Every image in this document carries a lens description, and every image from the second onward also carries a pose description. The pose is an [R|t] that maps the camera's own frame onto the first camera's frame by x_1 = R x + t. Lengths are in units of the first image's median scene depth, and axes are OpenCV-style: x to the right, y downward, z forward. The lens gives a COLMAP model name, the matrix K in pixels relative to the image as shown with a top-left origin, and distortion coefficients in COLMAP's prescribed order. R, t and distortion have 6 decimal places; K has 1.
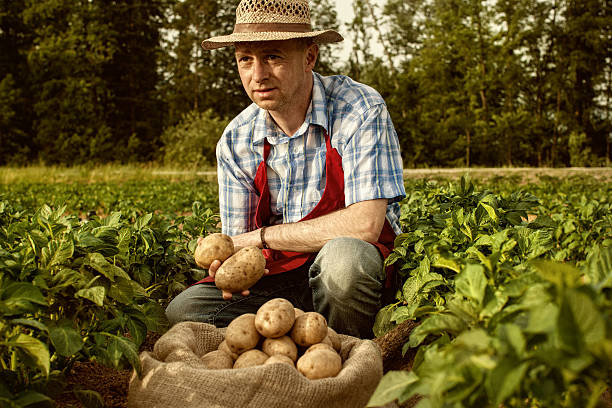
lens RADIAL K [[900.1, 0, 306.0], [0, 900.1, 204.0], [0, 0, 1]] dist [-0.159996, -0.008645]
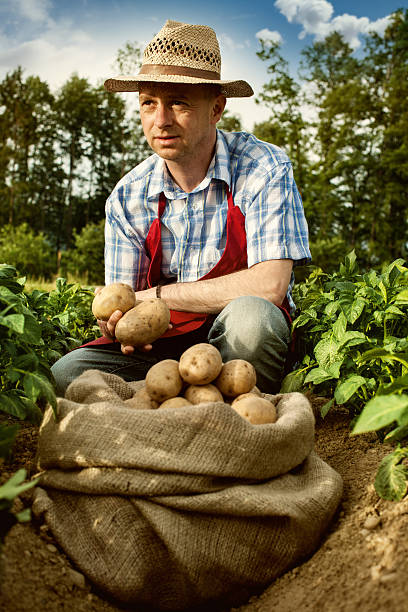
lens RADIAL K [[900.1, 0, 204.0], [0, 900.1, 306.0], [0, 0, 1]] dist [-0.159996, -0.008645]
pose [[0.994440, 0.040160, 0.097346, -0.090841], [-0.037884, 0.998967, -0.025109, 0.067953], [-0.098254, 0.021282, 0.994934, 0.067539]]
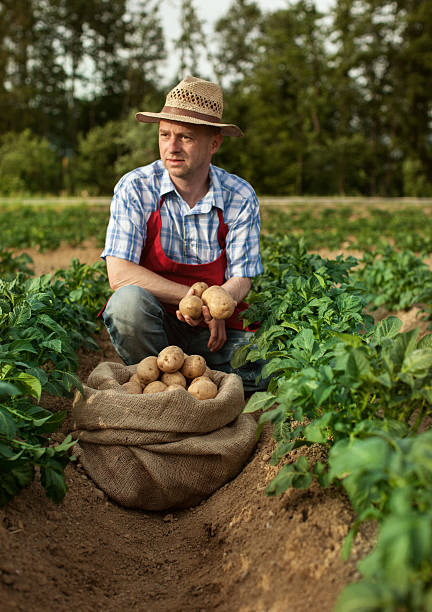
lens RADIAL K [[954.7, 0, 237.0], [0, 954.7, 306.0], [0, 0, 1]] dist [-0.173777, 0.023422]
pose [[0.993374, -0.001311, 0.114922, -0.078138], [-0.007910, 0.996784, 0.079741, -0.061156], [-0.114657, -0.080121, 0.990169, -0.396269]]
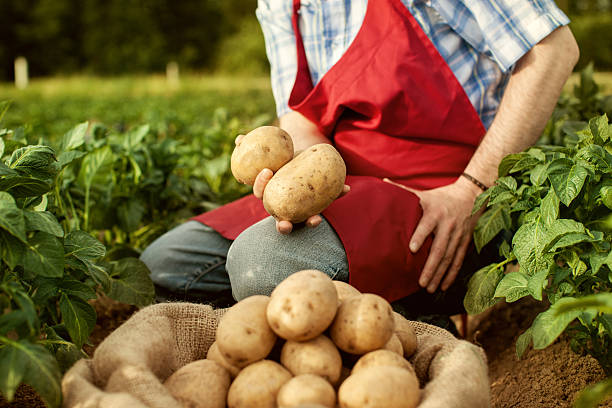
lens RADIAL K [[943.9, 0, 306.0], [0, 943.9, 204.0], [0, 0, 1]] dist [-0.164743, 0.065863]
pose [[0.997693, -0.000016, -0.067889, 0.006271], [0.006227, 0.995807, 0.091269, 0.005927], [0.067603, -0.091481, 0.993509, 0.304744]]
